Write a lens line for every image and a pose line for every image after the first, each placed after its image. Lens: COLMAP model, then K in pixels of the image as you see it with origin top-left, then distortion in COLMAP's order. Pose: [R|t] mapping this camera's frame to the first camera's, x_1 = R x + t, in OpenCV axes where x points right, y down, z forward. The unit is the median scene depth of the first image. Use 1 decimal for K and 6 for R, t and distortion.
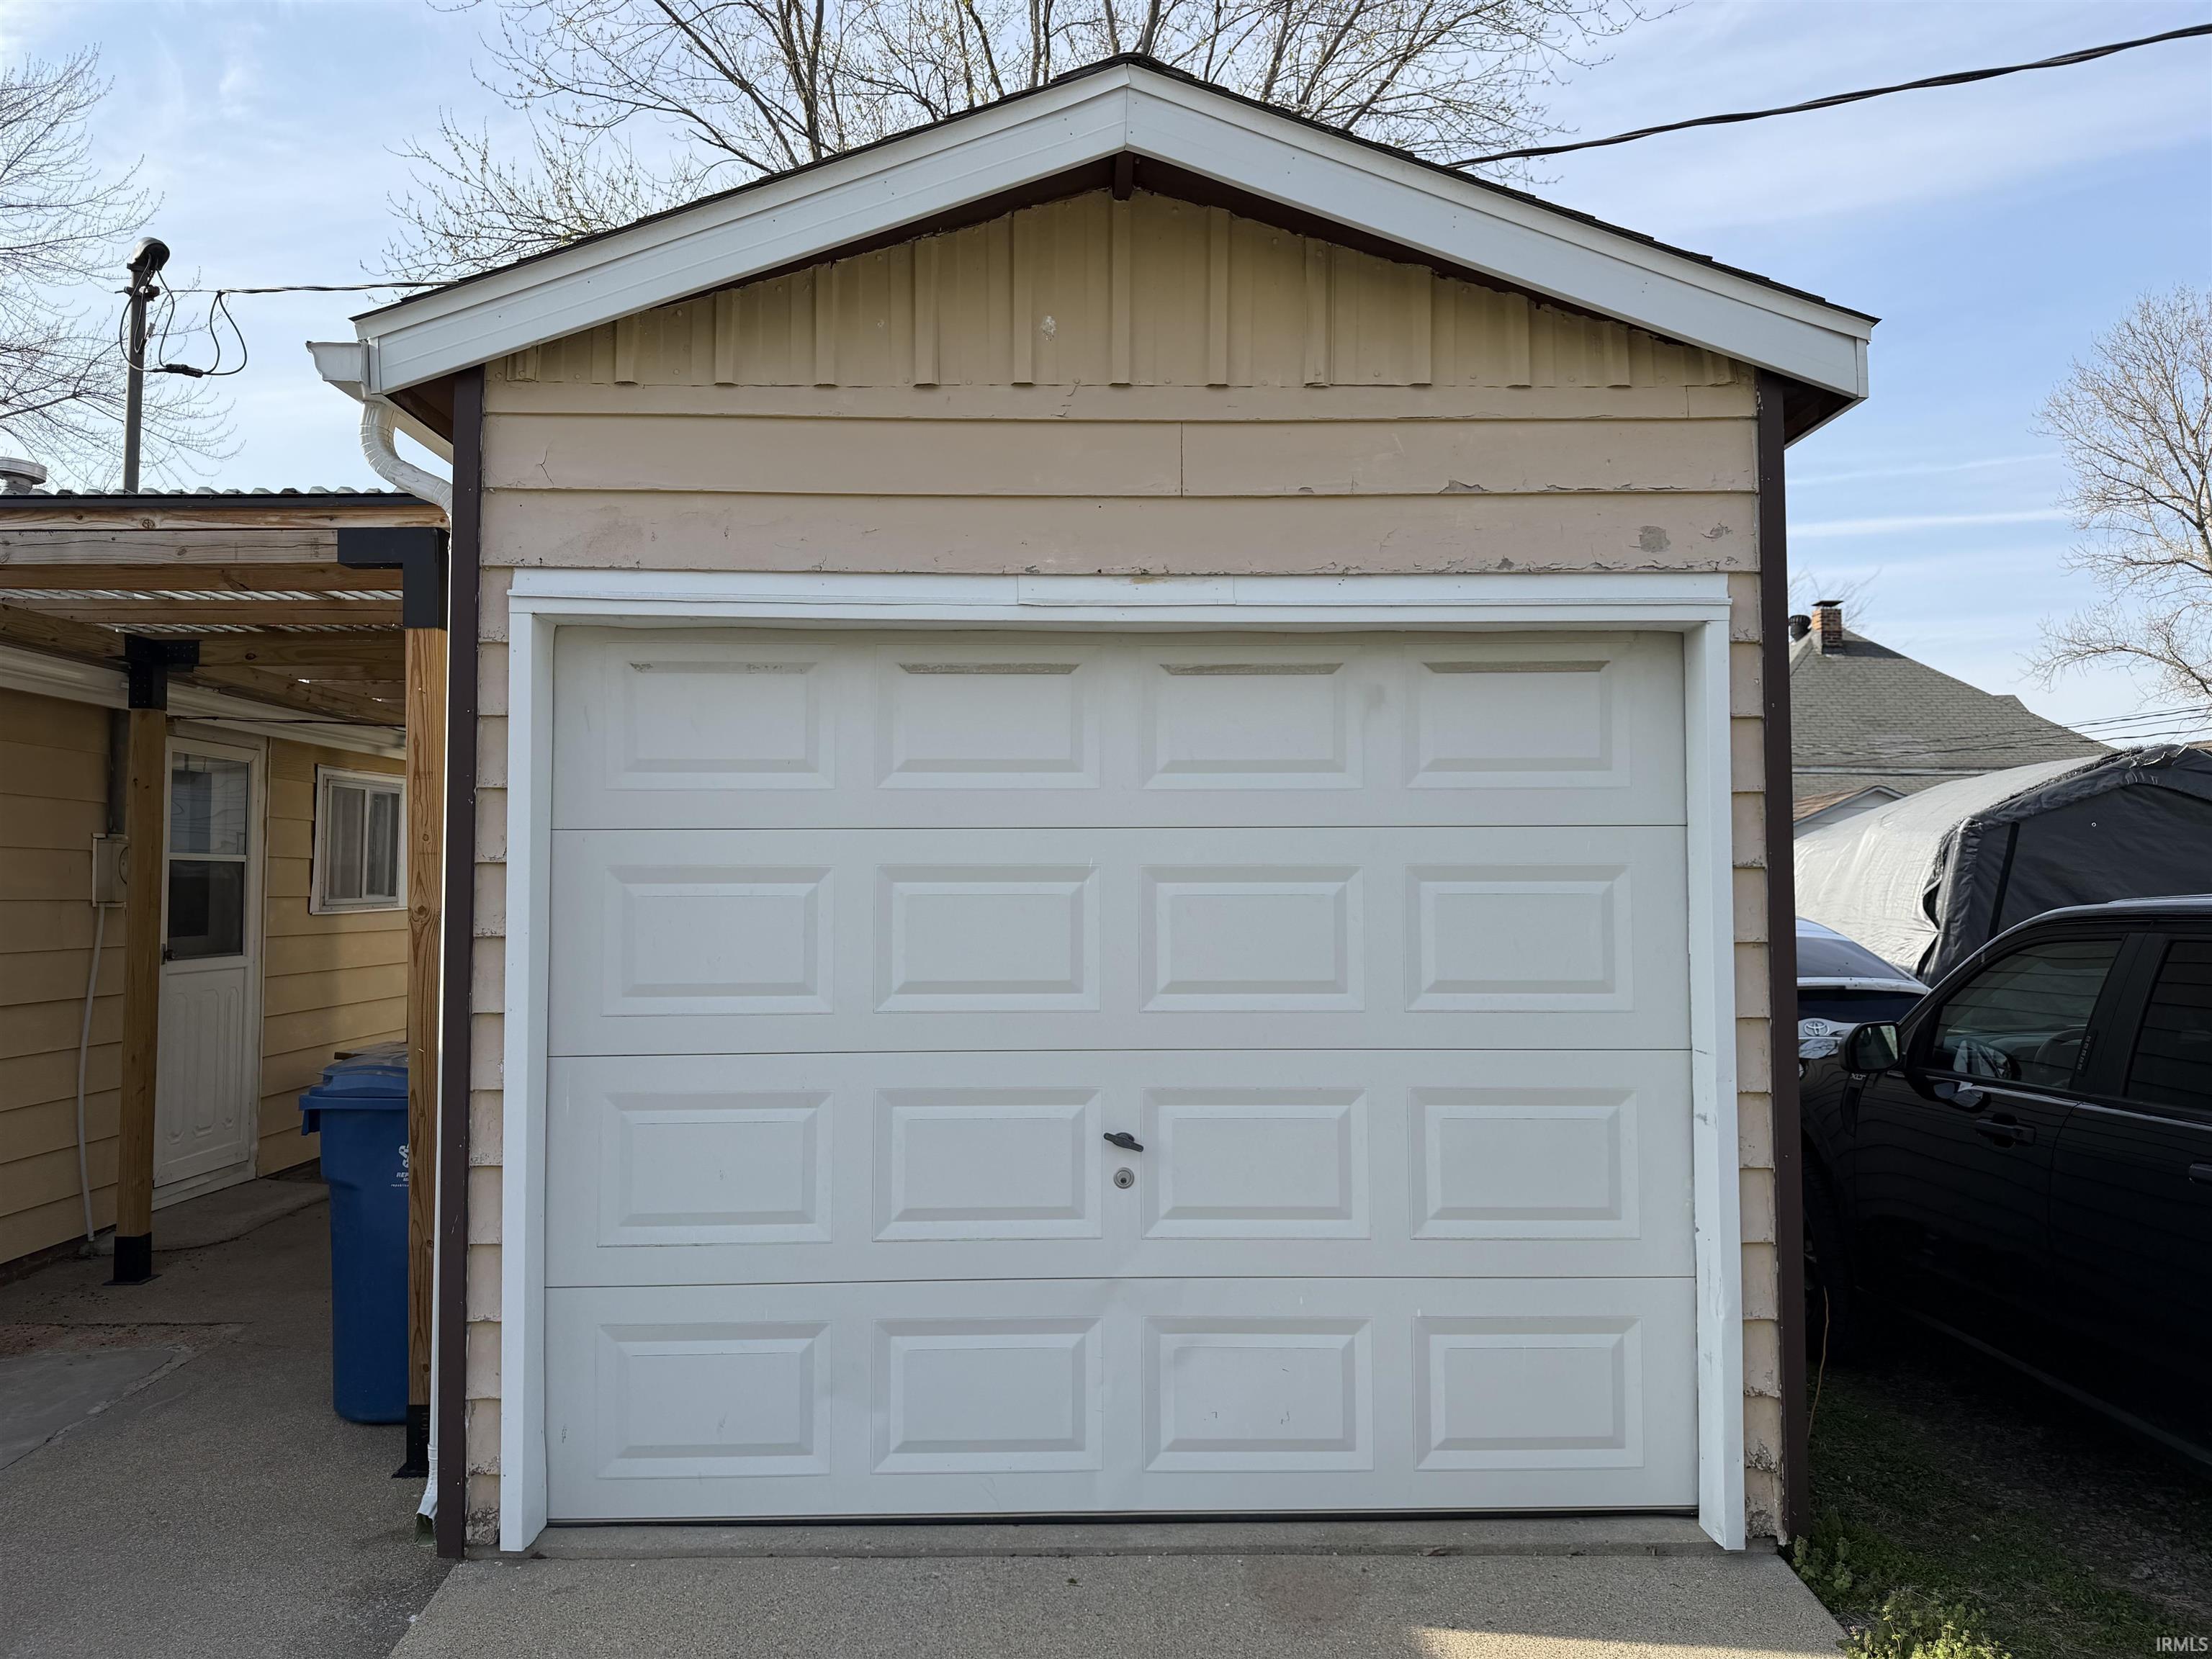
lens RADIAL K [[1531.7, 0, 1102.3], [0, 1531.7, 847.1], [0, 0, 1]] dist [0.030275, -0.042109]
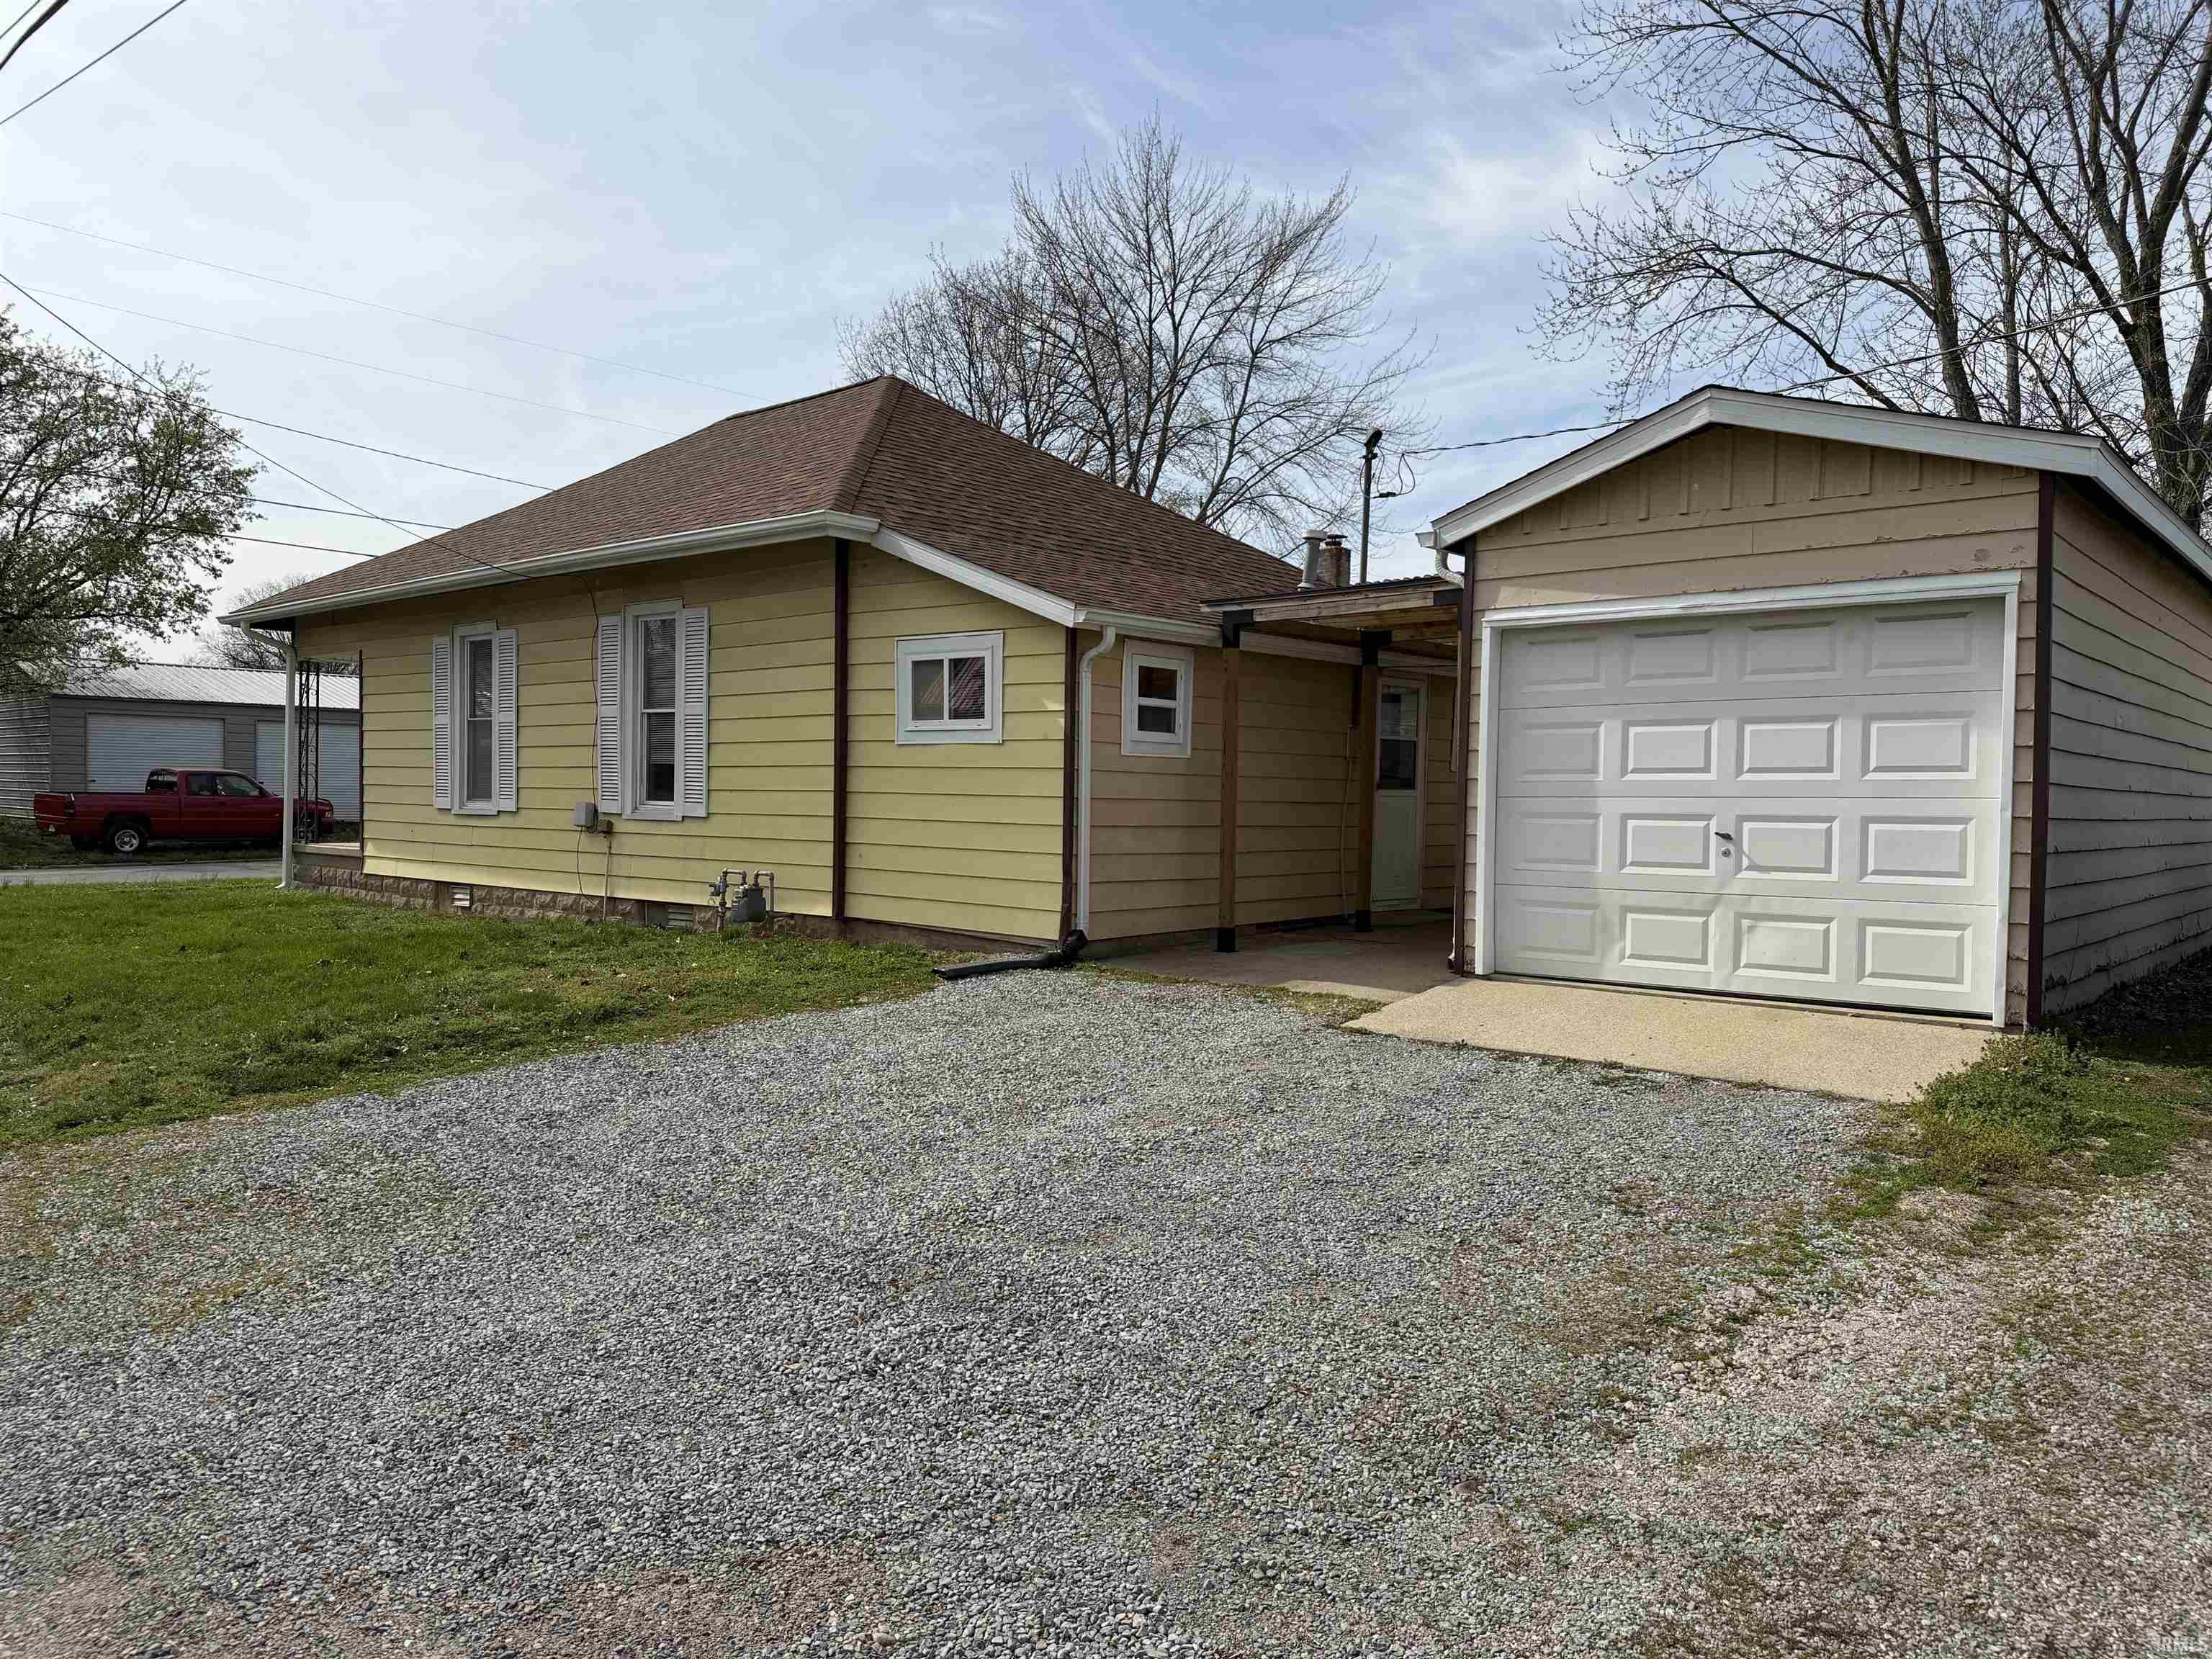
lens RADIAL K [[1524.6, 0, 1106.0], [0, 1524.6, 829.5], [0, 0, 1]] dist [0.128456, -0.193574]
pose [[0.741686, 0.025305, -0.670270, 0.881560], [0.003640, 0.999122, 0.041748, 0.078960], [0.670738, -0.033403, 0.740942, -1.354260]]
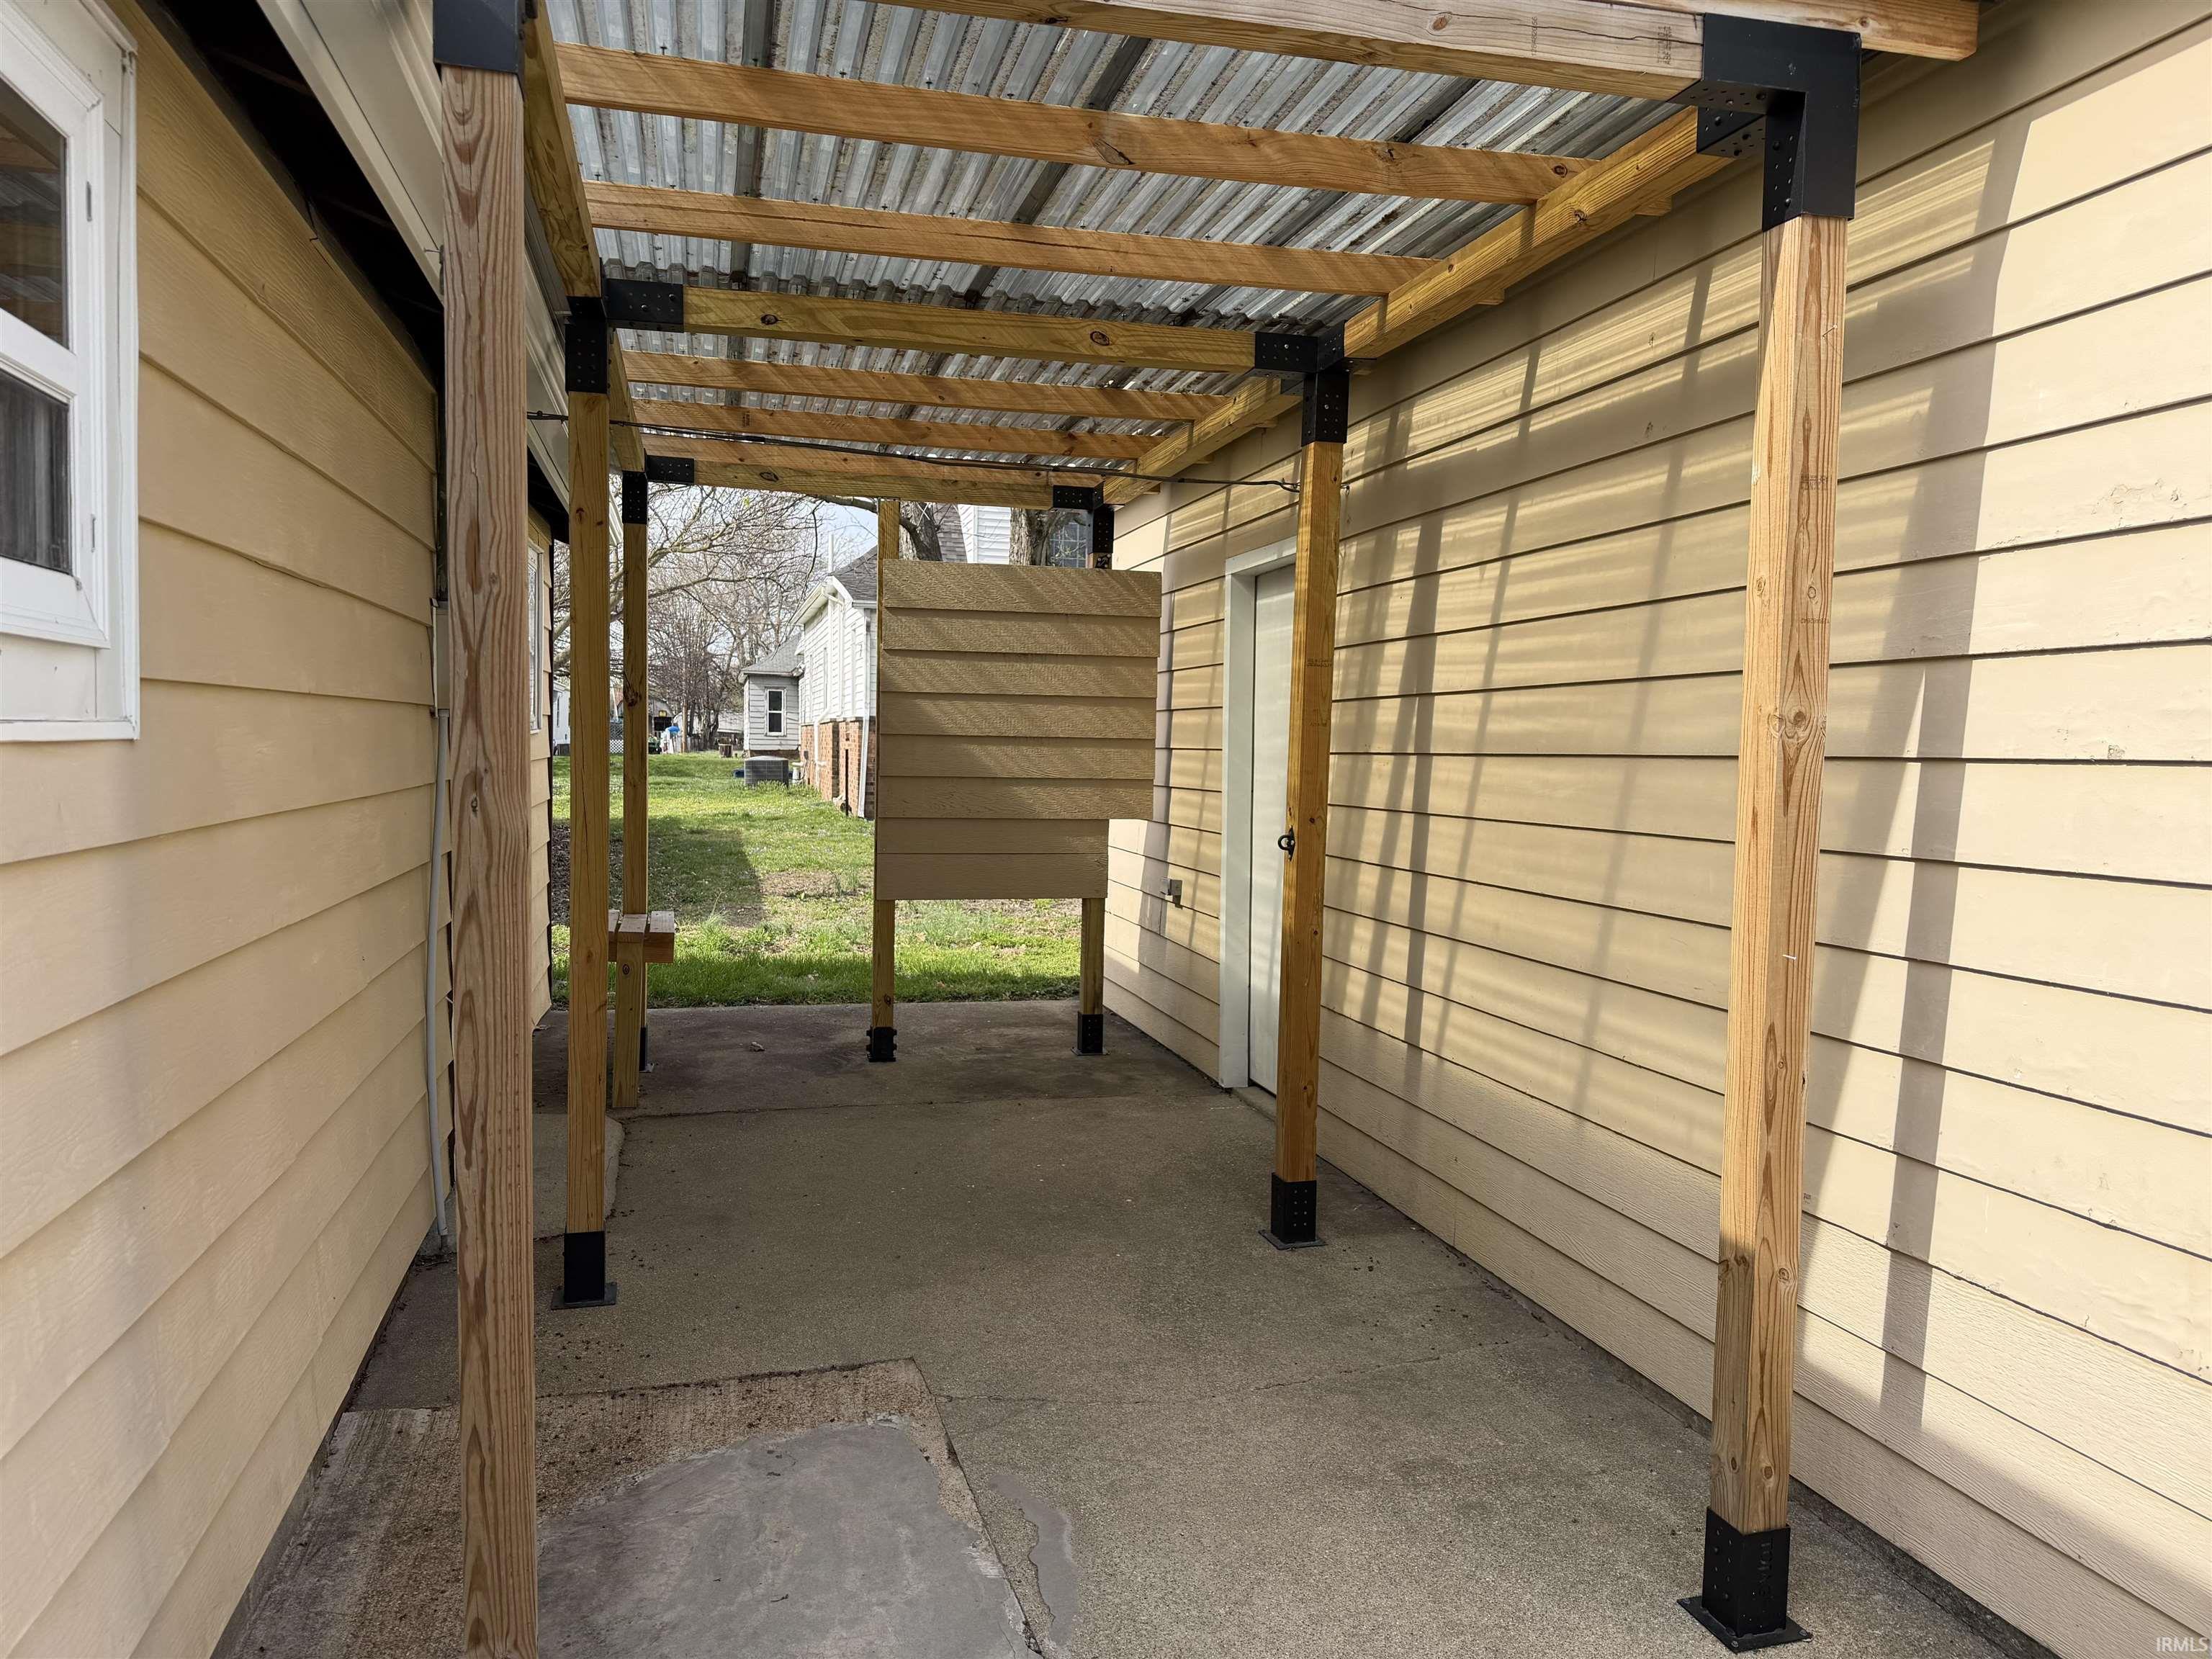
lens RADIAL K [[1531.7, 0, 1102.3], [0, 1531.7, 847.1], [0, 0, 1]] dist [0.030275, -0.042109]
pose [[0.969386, -0.002609, 0.245529, -0.839673], [-0.021607, 0.995158, 0.095882, 0.038835], [-0.244591, -0.098252, 0.964636, 0.499140]]
